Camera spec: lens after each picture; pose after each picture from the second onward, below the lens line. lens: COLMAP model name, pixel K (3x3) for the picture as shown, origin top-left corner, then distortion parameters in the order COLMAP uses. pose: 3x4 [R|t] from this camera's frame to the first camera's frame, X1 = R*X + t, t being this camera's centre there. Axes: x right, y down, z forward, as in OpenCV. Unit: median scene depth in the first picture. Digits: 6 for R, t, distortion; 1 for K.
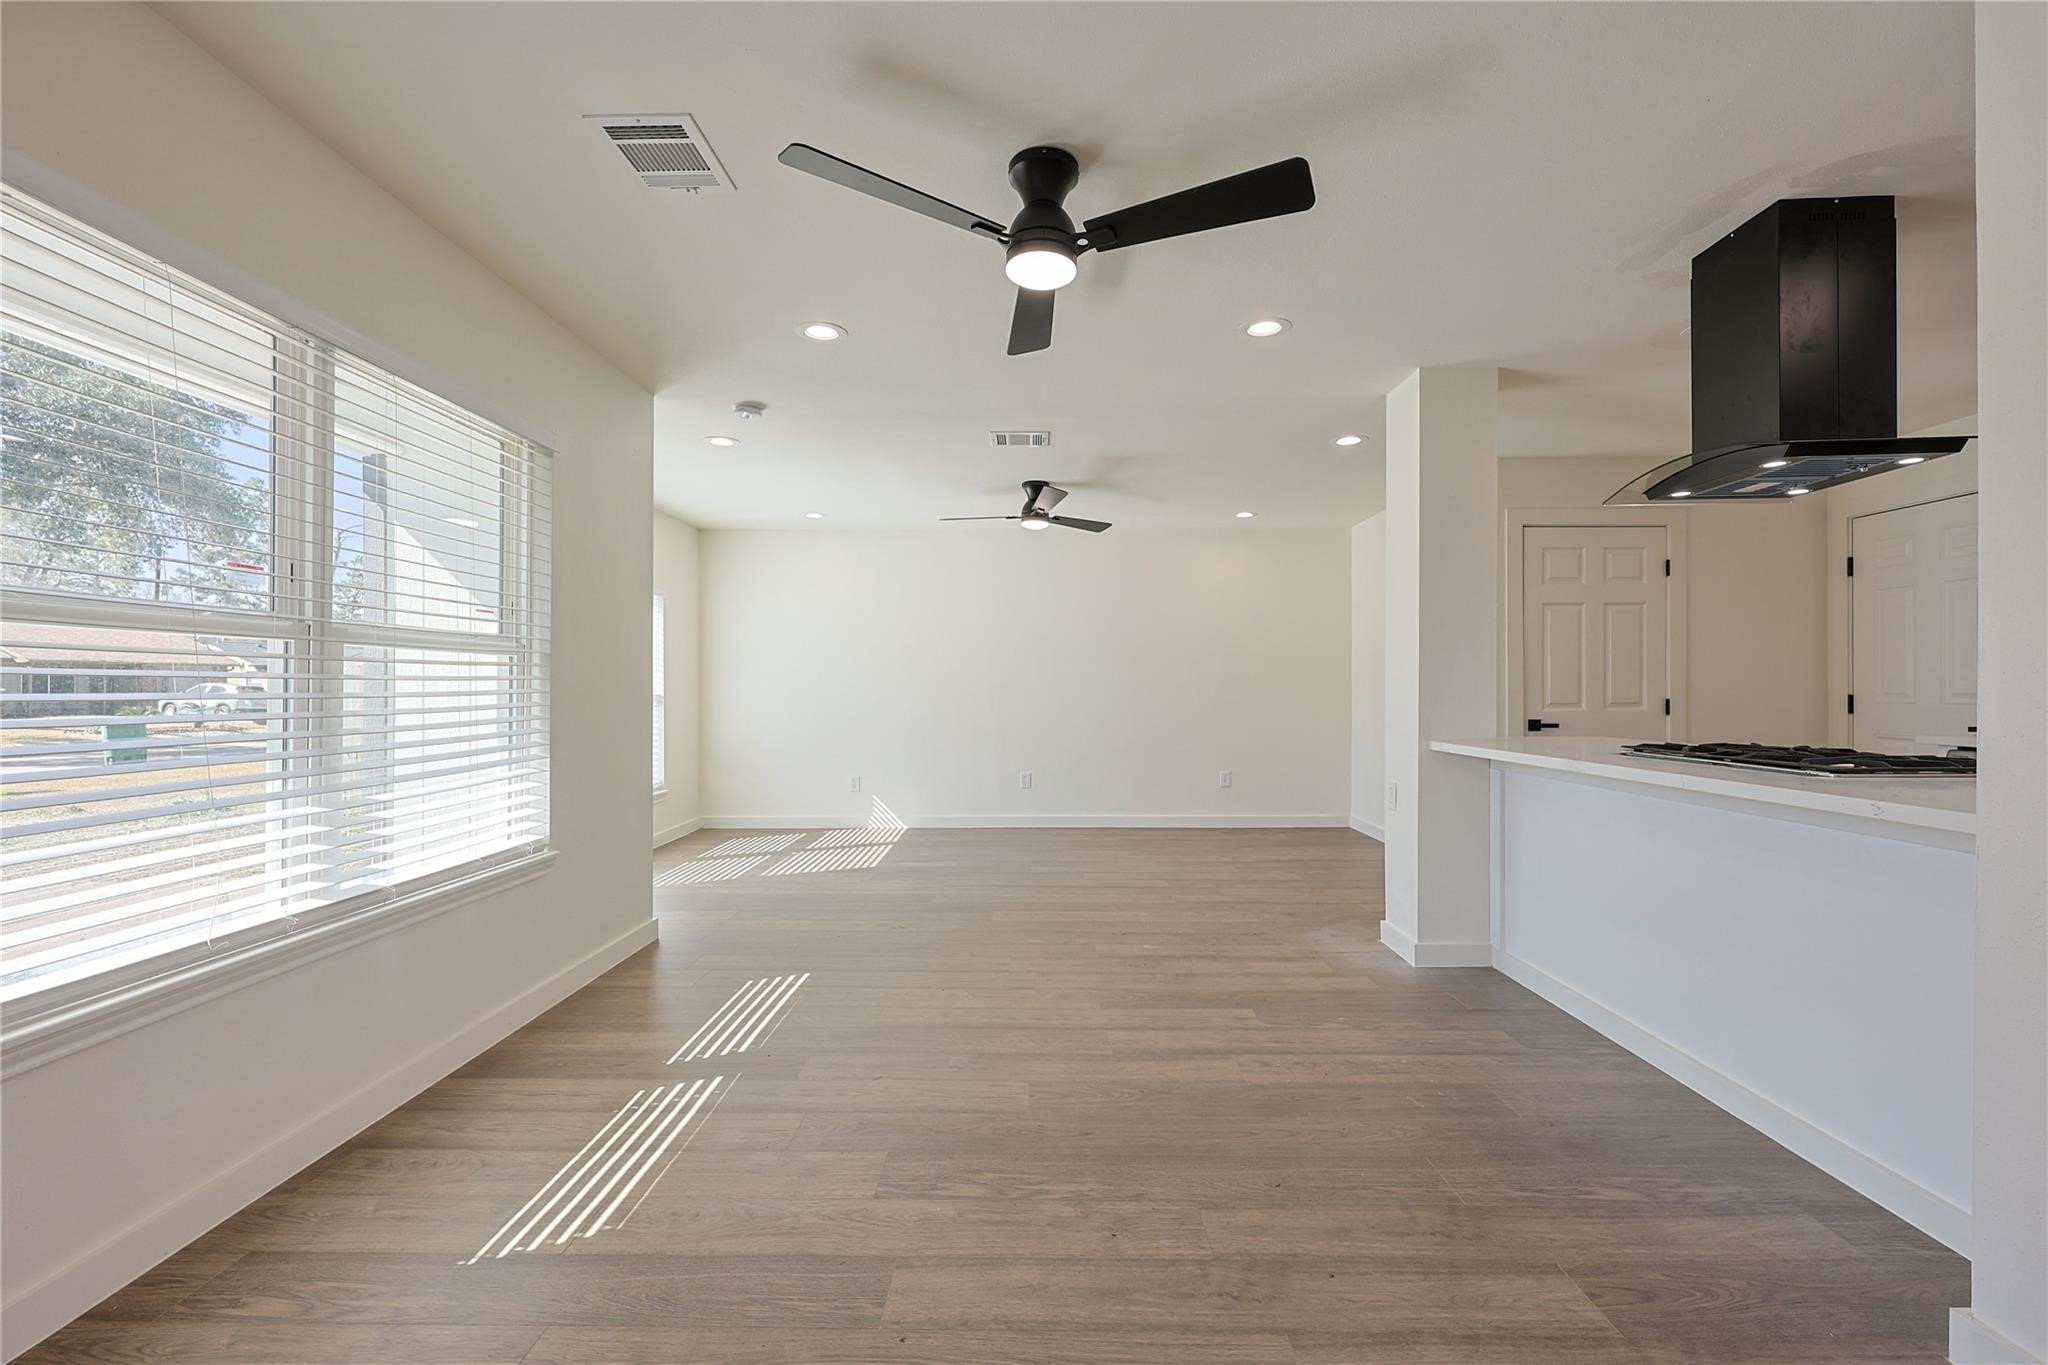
lens RADIAL K [[878.2, 0, 1026.4], [0, 878.2, 689.3], [0, 0, 1]] dist [-0.002237, 0.000509]
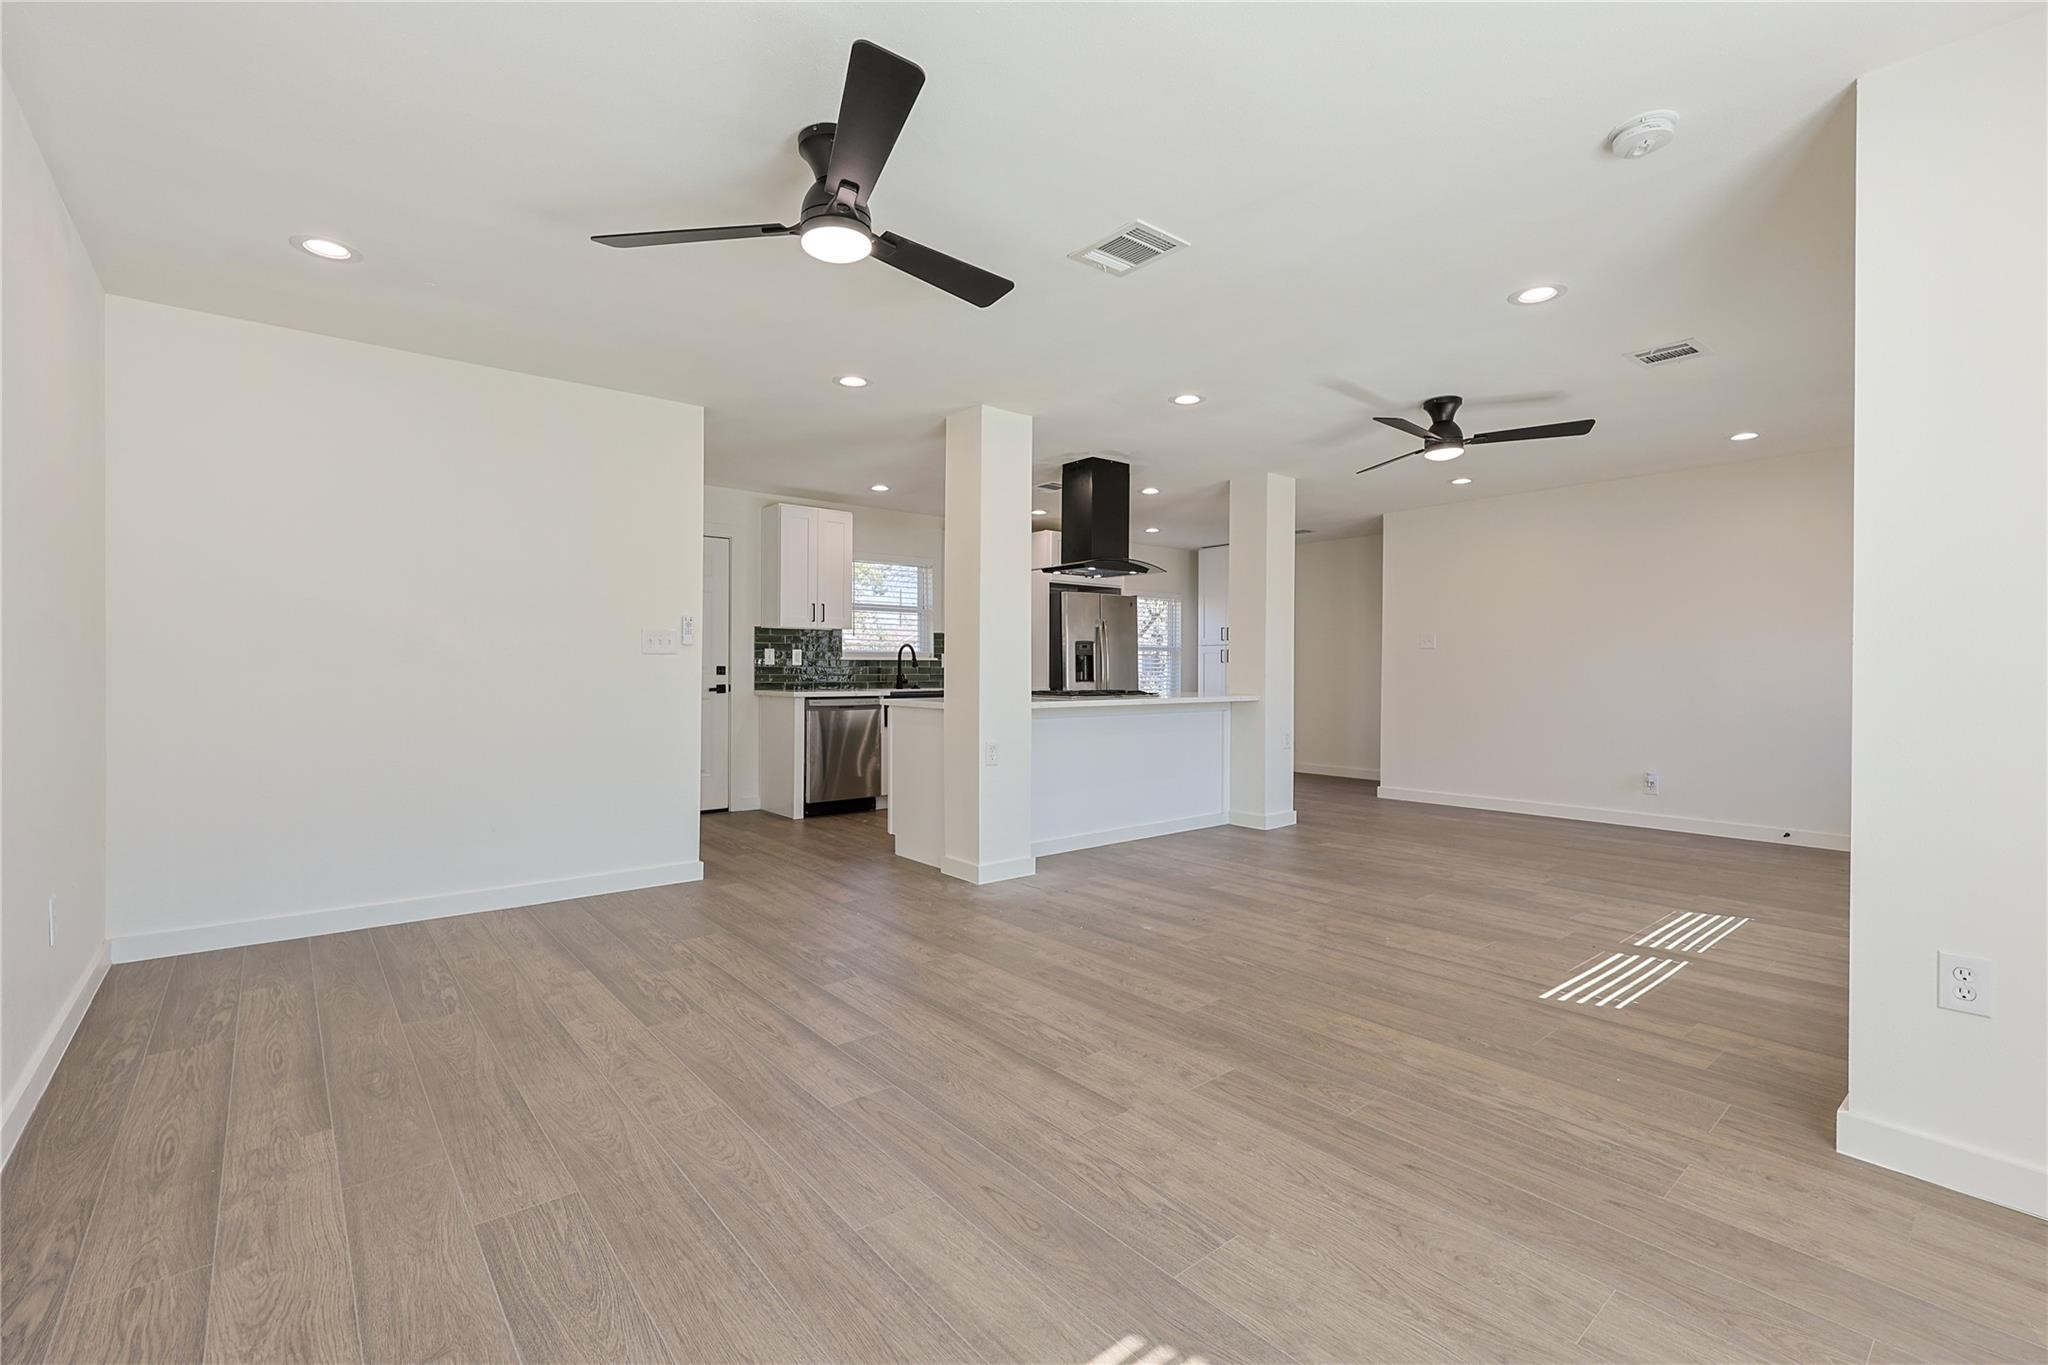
lens RADIAL K [[878.2, 0, 1018.2], [0, 878.2, 706.7], [0, 0, 1]] dist [-0.002237, 0.000509]
pose [[-0.643758, -0.035970, 0.764383, -0.610189], [-0.002877, 0.999001, 0.044588, 0.005718], [-0.765224, 0.026505, -0.643219, 2.090034]]
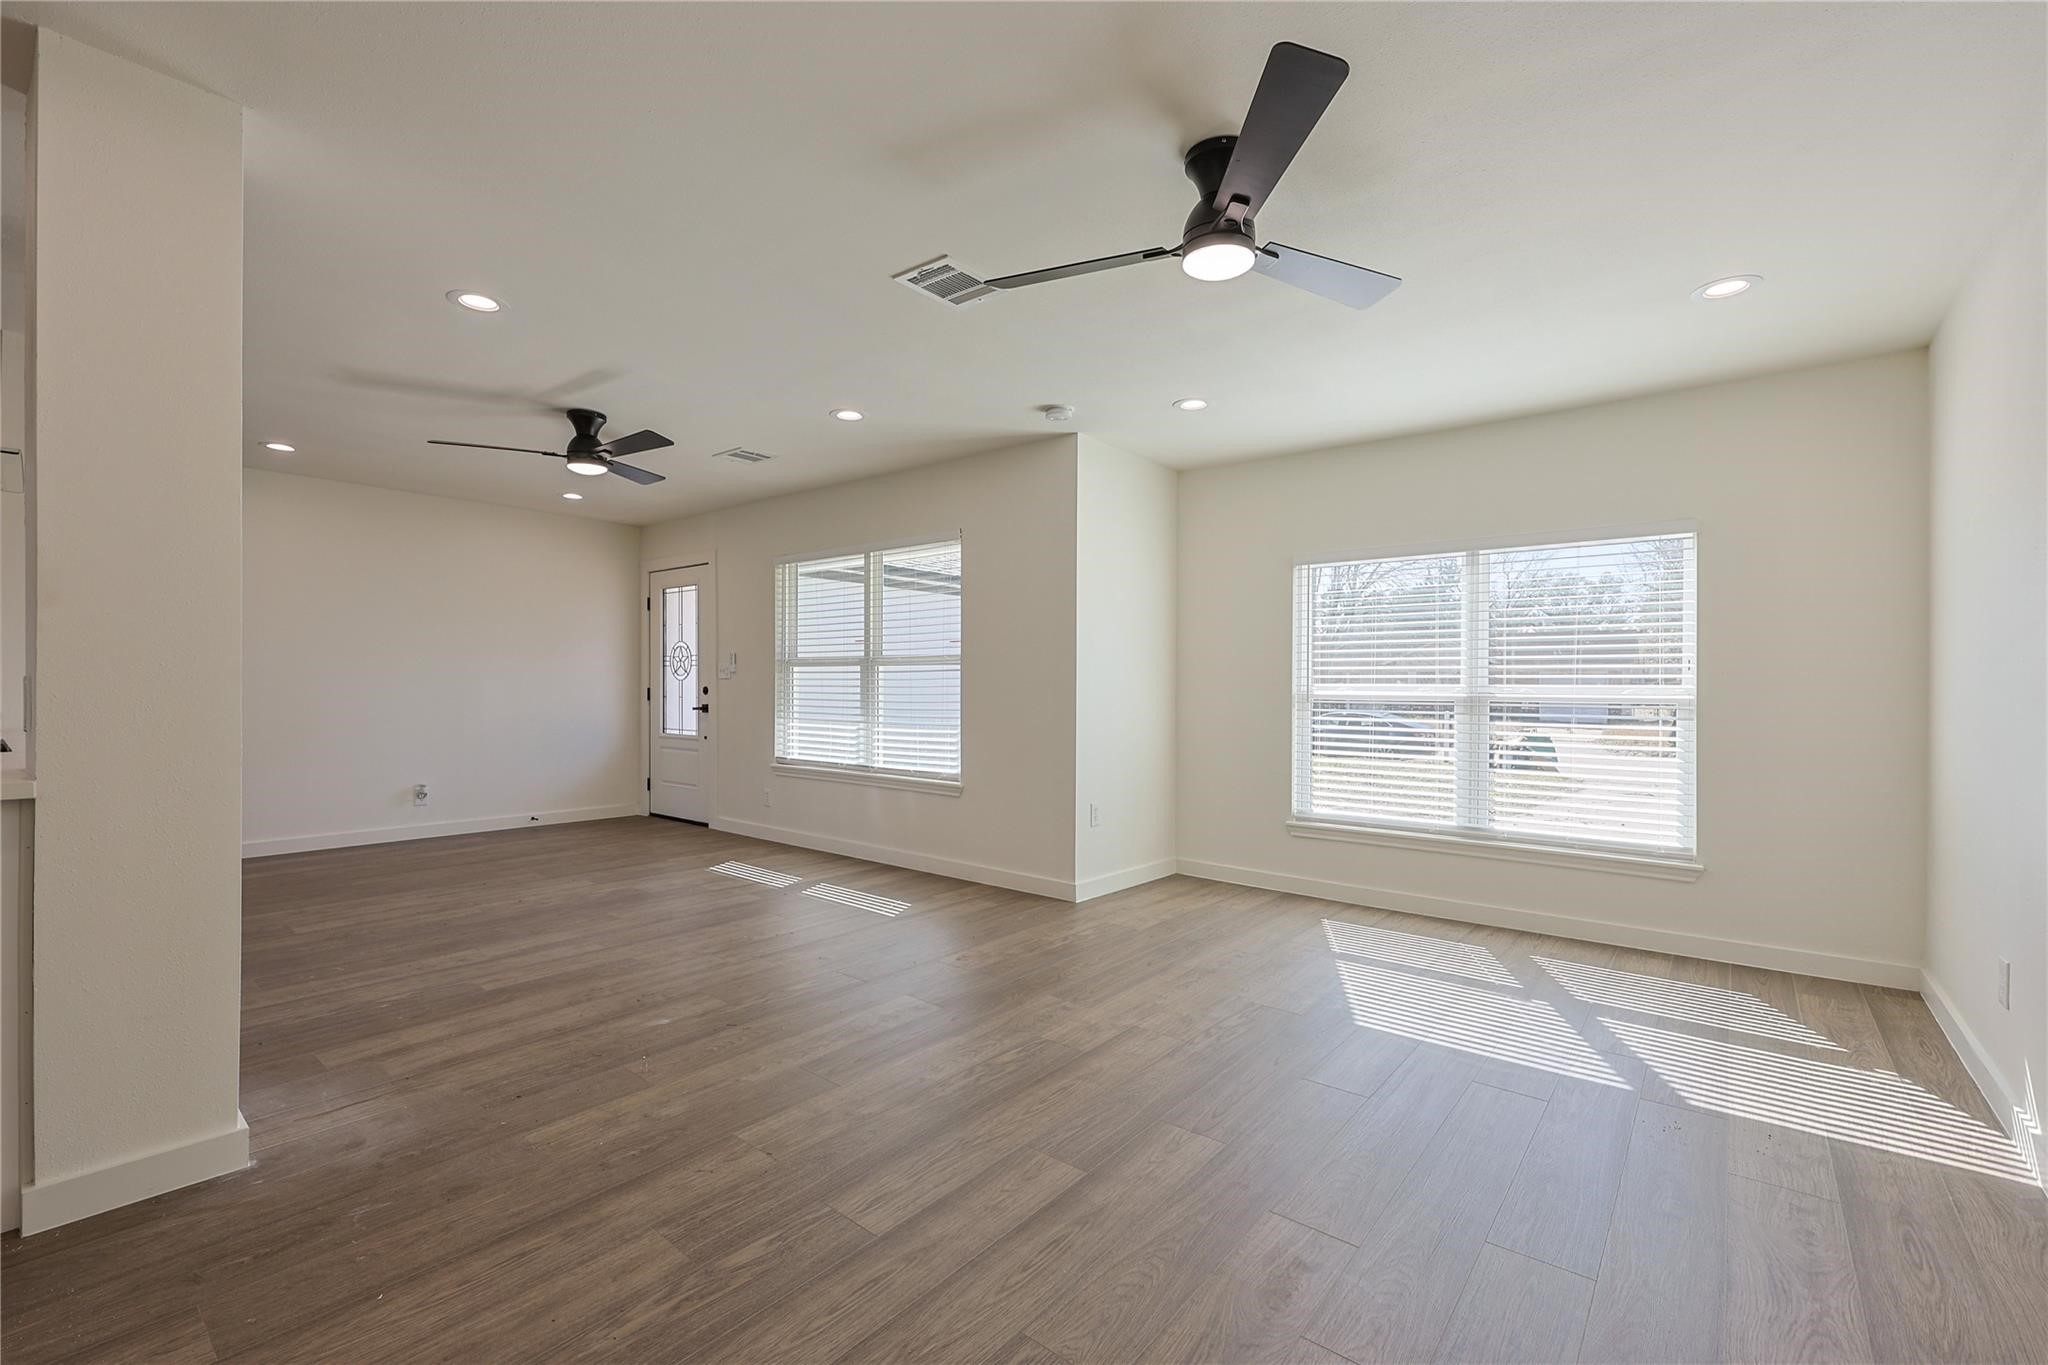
lens RADIAL K [[878.2, 0, 1024.3], [0, 878.2, 688.1], [0, 0, 1]] dist [-0.002237, 0.000509]
pose [[-0.628502, -0.004575, -0.777794, 0.640775], [-0.009157, 0.999957, 0.001518, 0.002902], [0.777754, 0.008076, -0.628517, 2.067766]]
